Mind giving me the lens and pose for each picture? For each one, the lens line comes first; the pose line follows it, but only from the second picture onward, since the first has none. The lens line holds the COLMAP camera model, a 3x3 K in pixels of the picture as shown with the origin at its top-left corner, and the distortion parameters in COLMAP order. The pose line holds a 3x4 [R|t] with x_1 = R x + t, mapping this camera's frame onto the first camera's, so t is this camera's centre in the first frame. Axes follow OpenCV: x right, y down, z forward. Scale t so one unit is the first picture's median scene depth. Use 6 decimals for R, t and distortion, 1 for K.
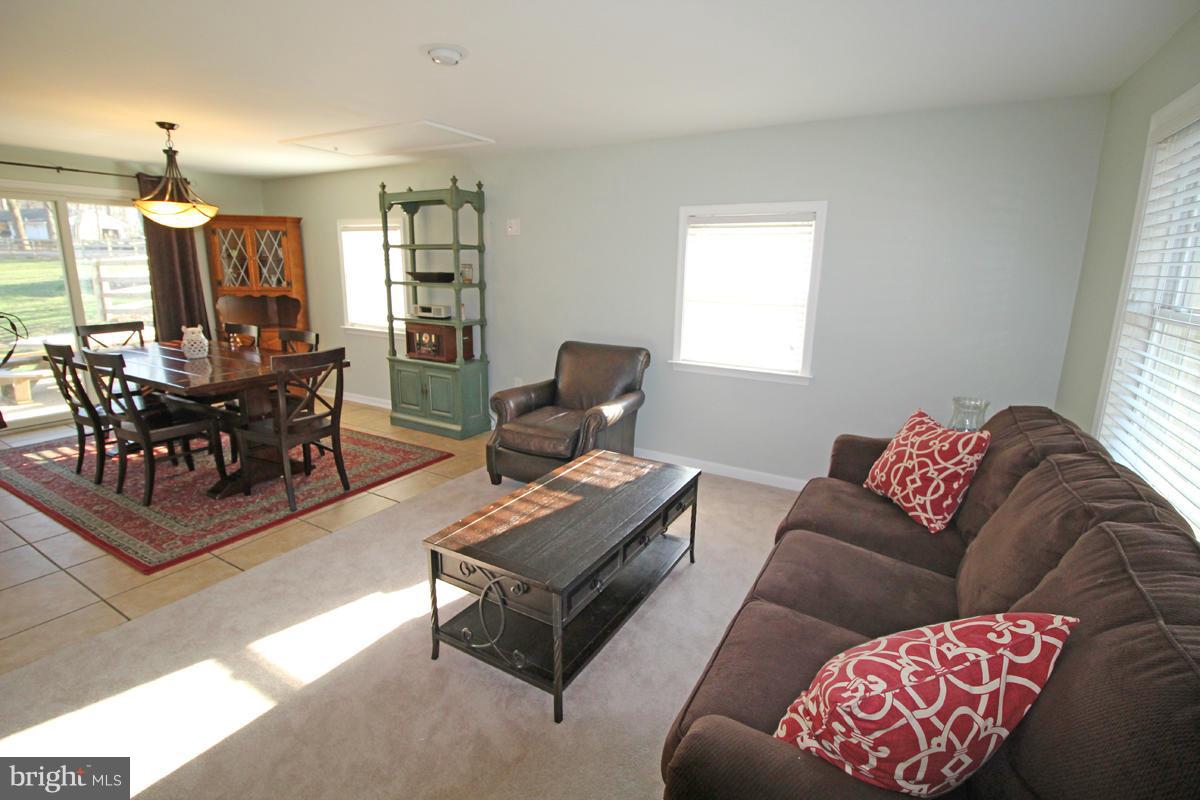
lens RADIAL K [[555.4, 0, 602.8], [0, 555.4, 385.9], [0, 0, 1]] dist [-0.002464, -0.011245]
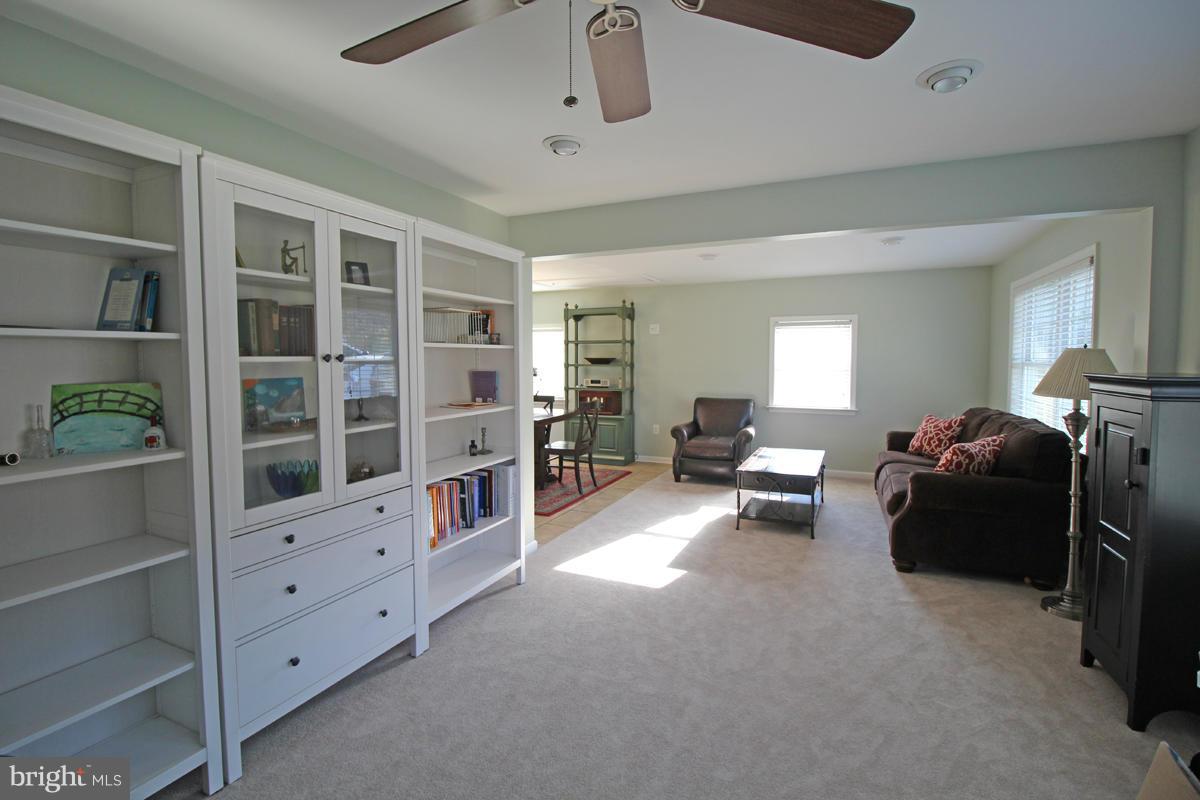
lens RADIAL K [[555.4, 0, 597.9], [0, 555.4, 390.8], [0, 0, 1]] dist [-0.002464, -0.011245]
pose [[0.995327, -0.025897, 0.093023, -0.536966], [0.039654, 0.988006, -0.149235, 0.137092], [-0.088043, 0.152227, 0.984416, -0.597753]]
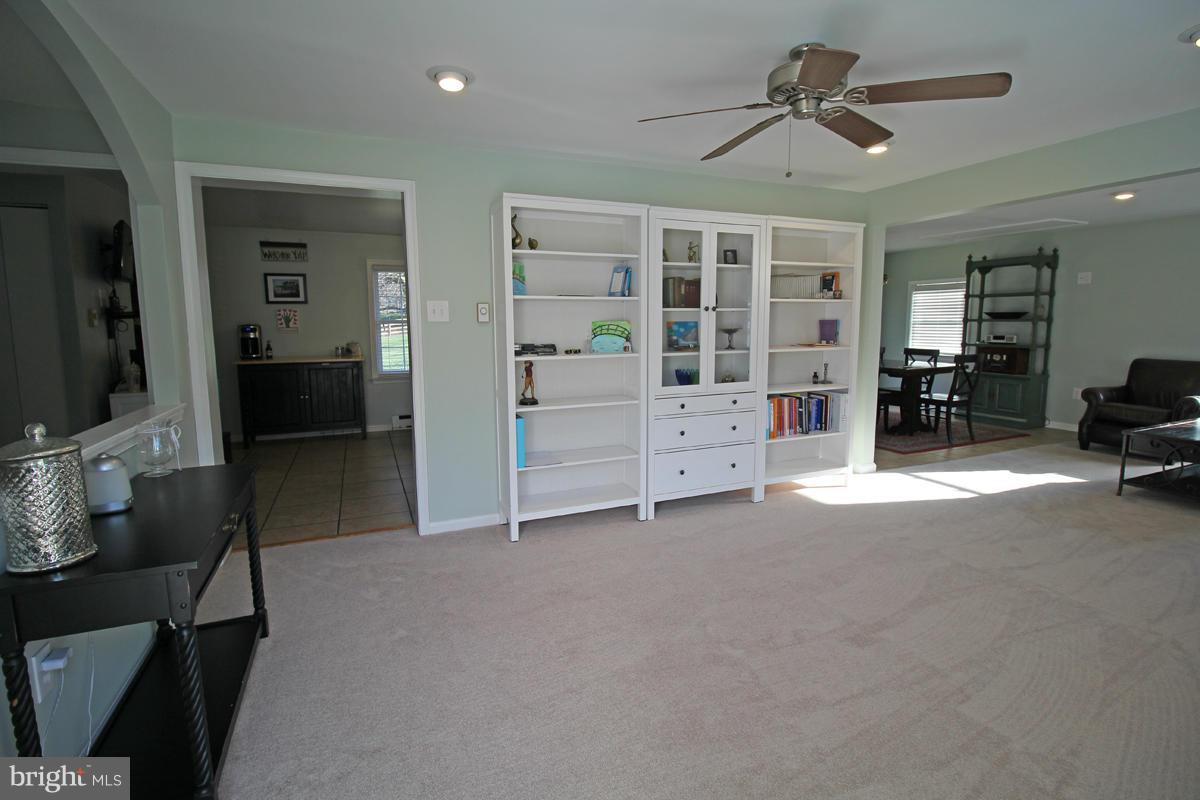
lens RADIAL K [[555.4, 0, 598.5], [0, 555.4, 389.9], [0, 0, 1]] dist [-0.002464, -0.011245]
pose [[0.797180, 0.048265, -0.601810, -0.326376], [-0.103600, 0.992950, -0.057598, 0.222318], [0.594787, 0.108264, 0.796560, -0.886304]]
